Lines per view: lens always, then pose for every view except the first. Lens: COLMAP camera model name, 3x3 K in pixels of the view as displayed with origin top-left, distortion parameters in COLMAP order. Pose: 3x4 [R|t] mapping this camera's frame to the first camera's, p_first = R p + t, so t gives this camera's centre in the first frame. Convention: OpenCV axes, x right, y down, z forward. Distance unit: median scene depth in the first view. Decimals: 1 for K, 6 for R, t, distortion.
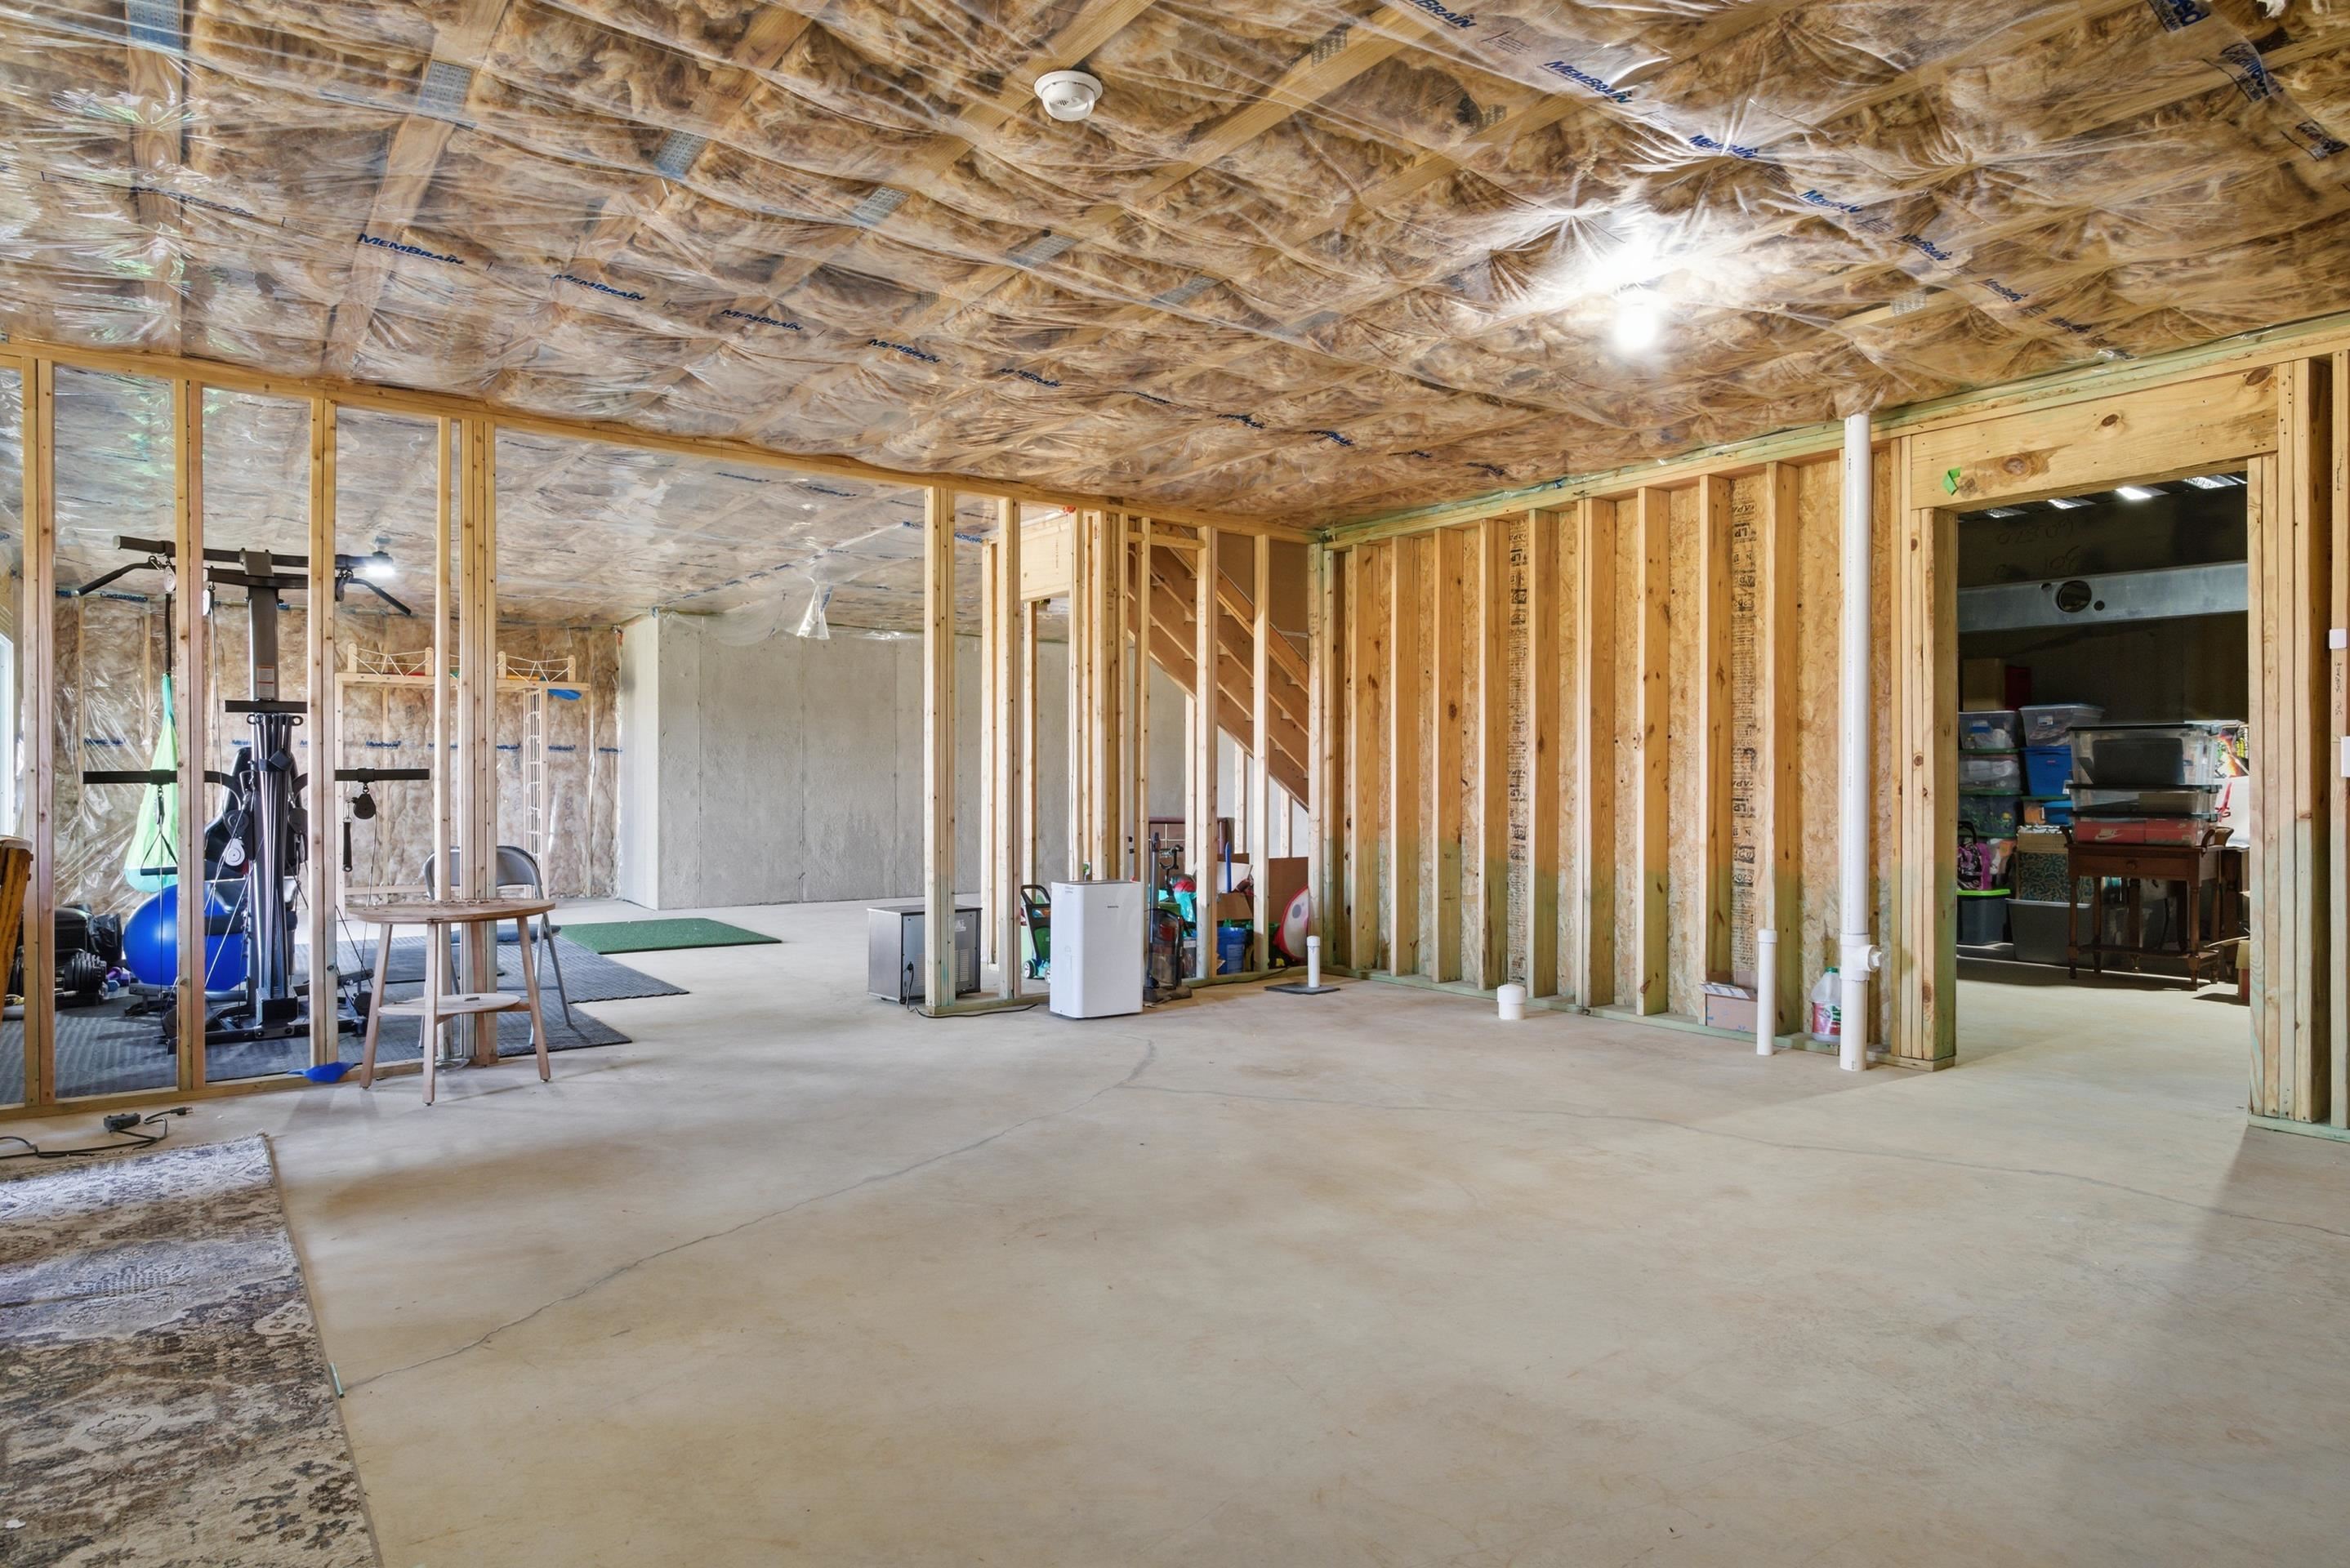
lens RADIAL K [[1365.0, 0, 1155.2], [0, 1365.0, 793.4], [0, 0, 1]] dist [0.001335, -0.002072]
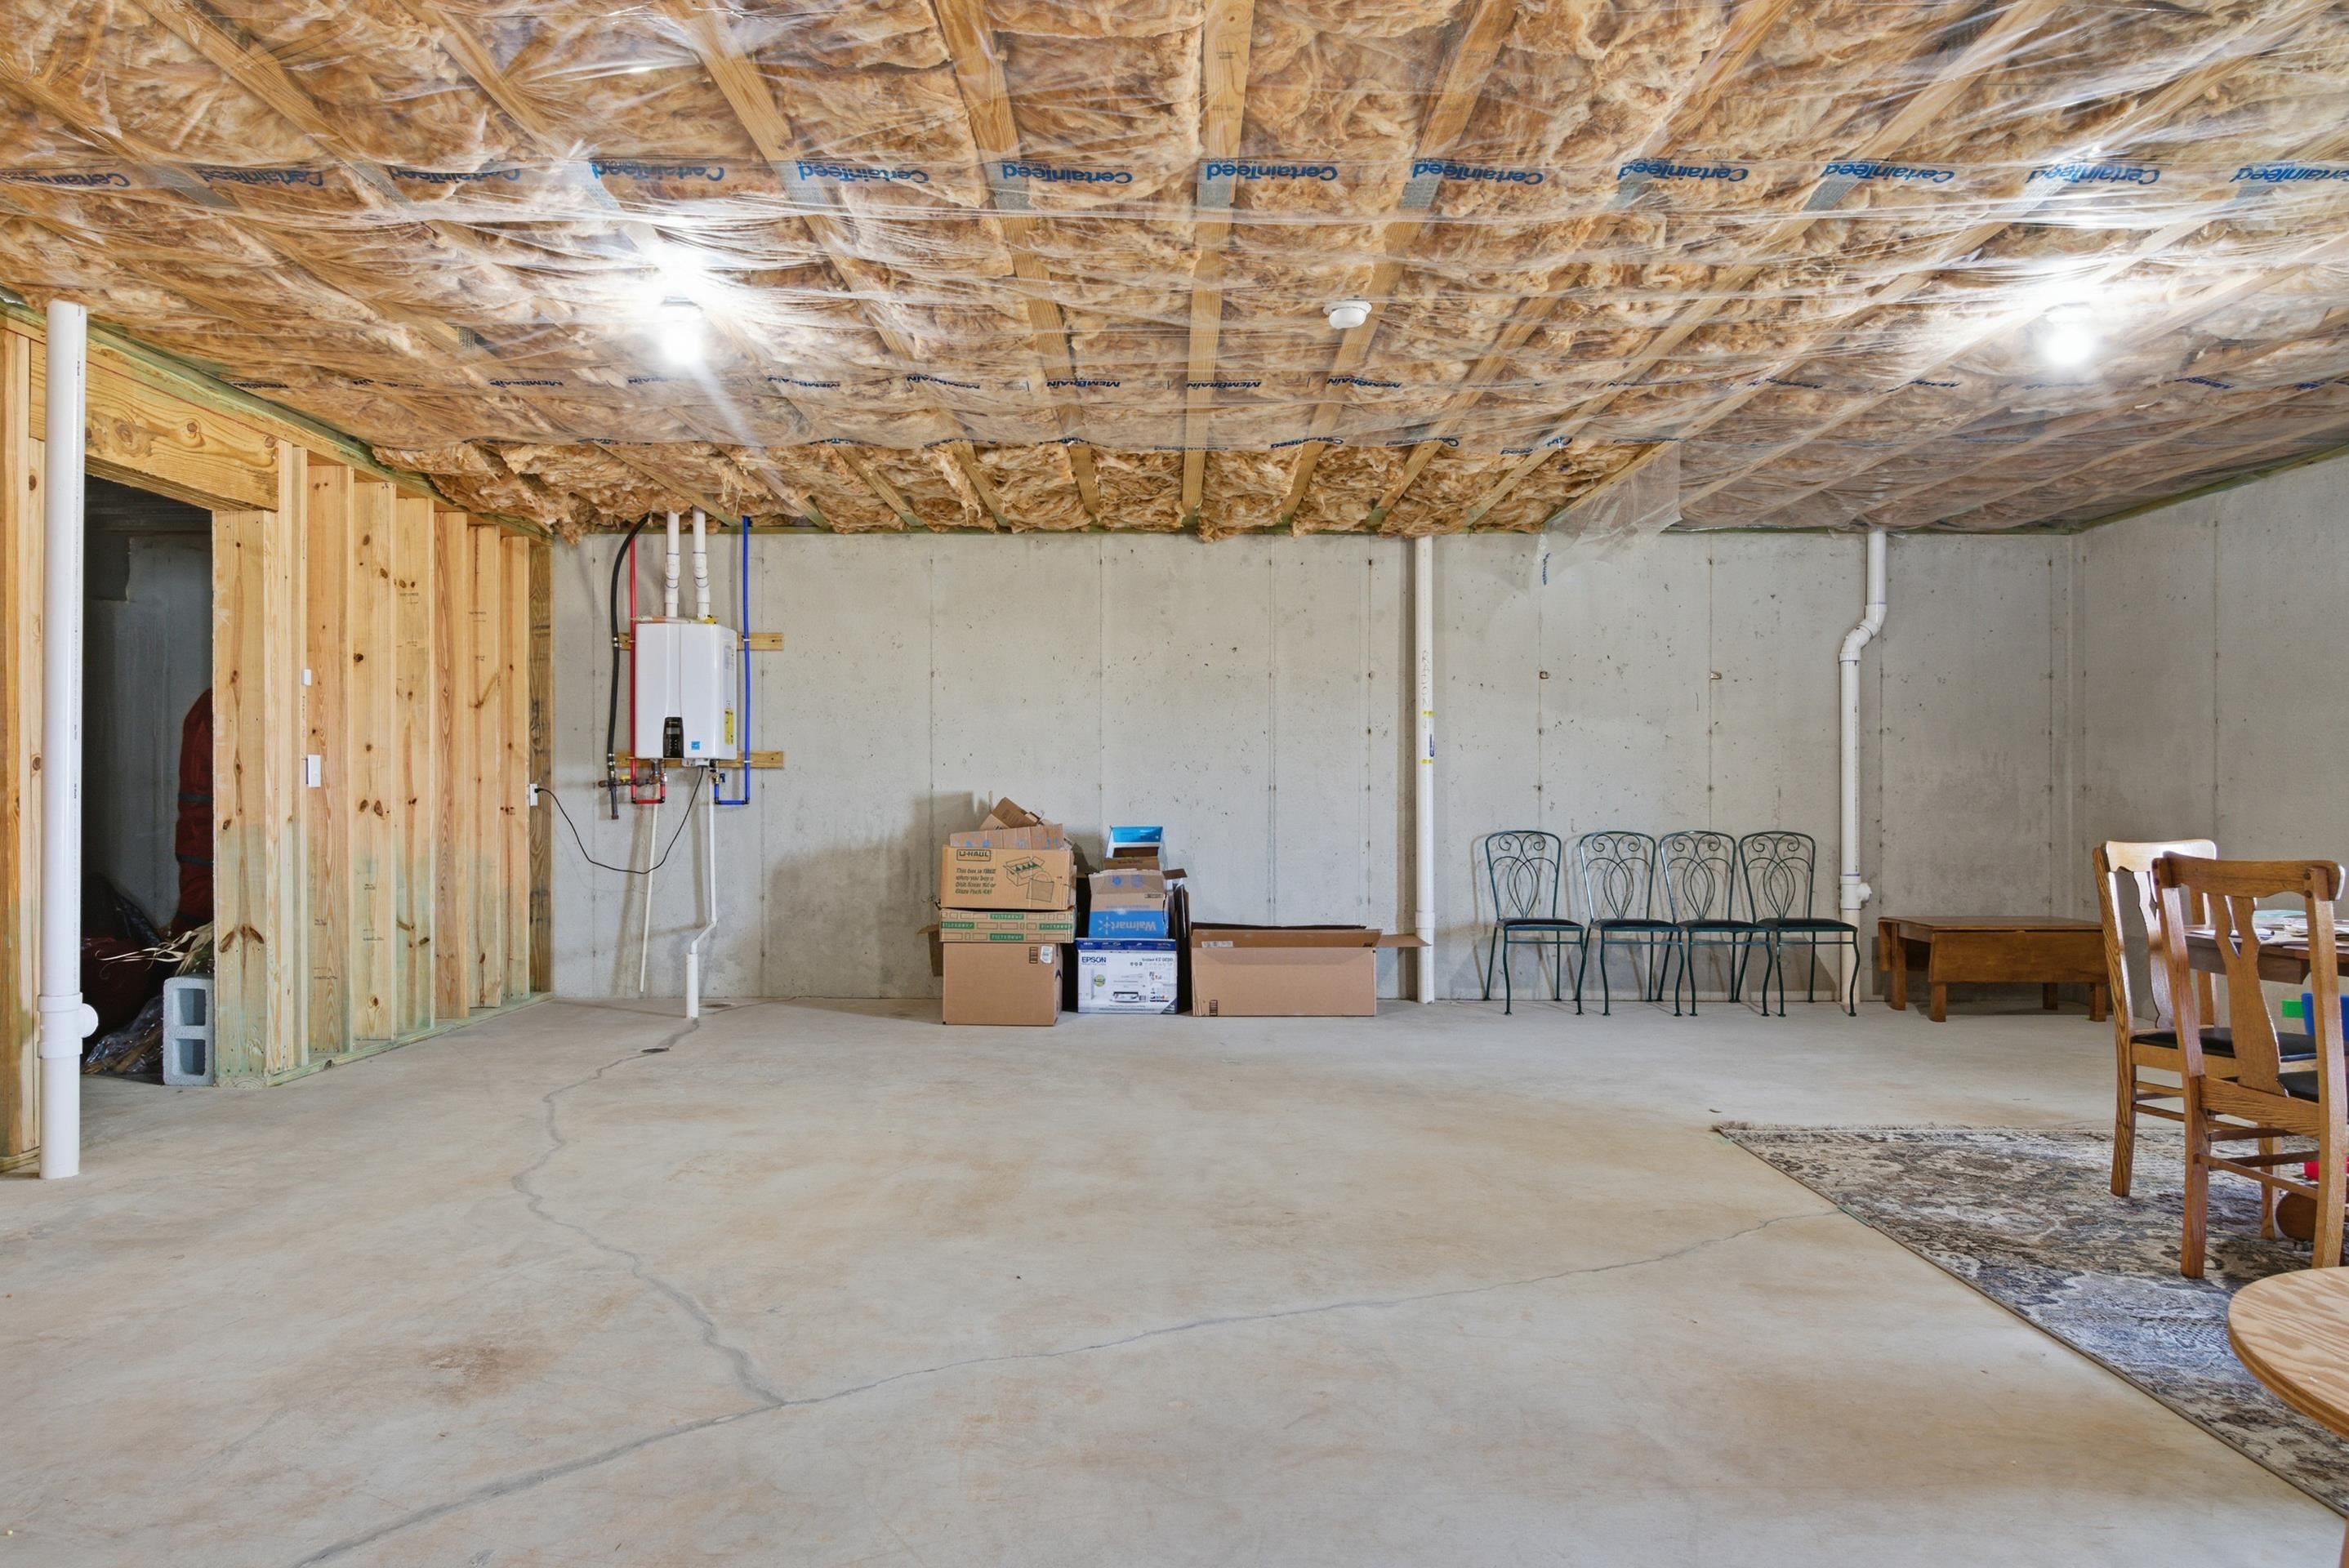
lens RADIAL K [[1364.5, 0, 1154.7], [0, 1364.5, 793.4], [0, 0, 1]] dist [0.001335, -0.002072]
pose [[-0.804100, -0.004193, 0.594479, -0.804879], [0.001241, 0.999961, 0.008733, -0.027700], [-0.594492, 0.007760, -0.804064, 2.424521]]
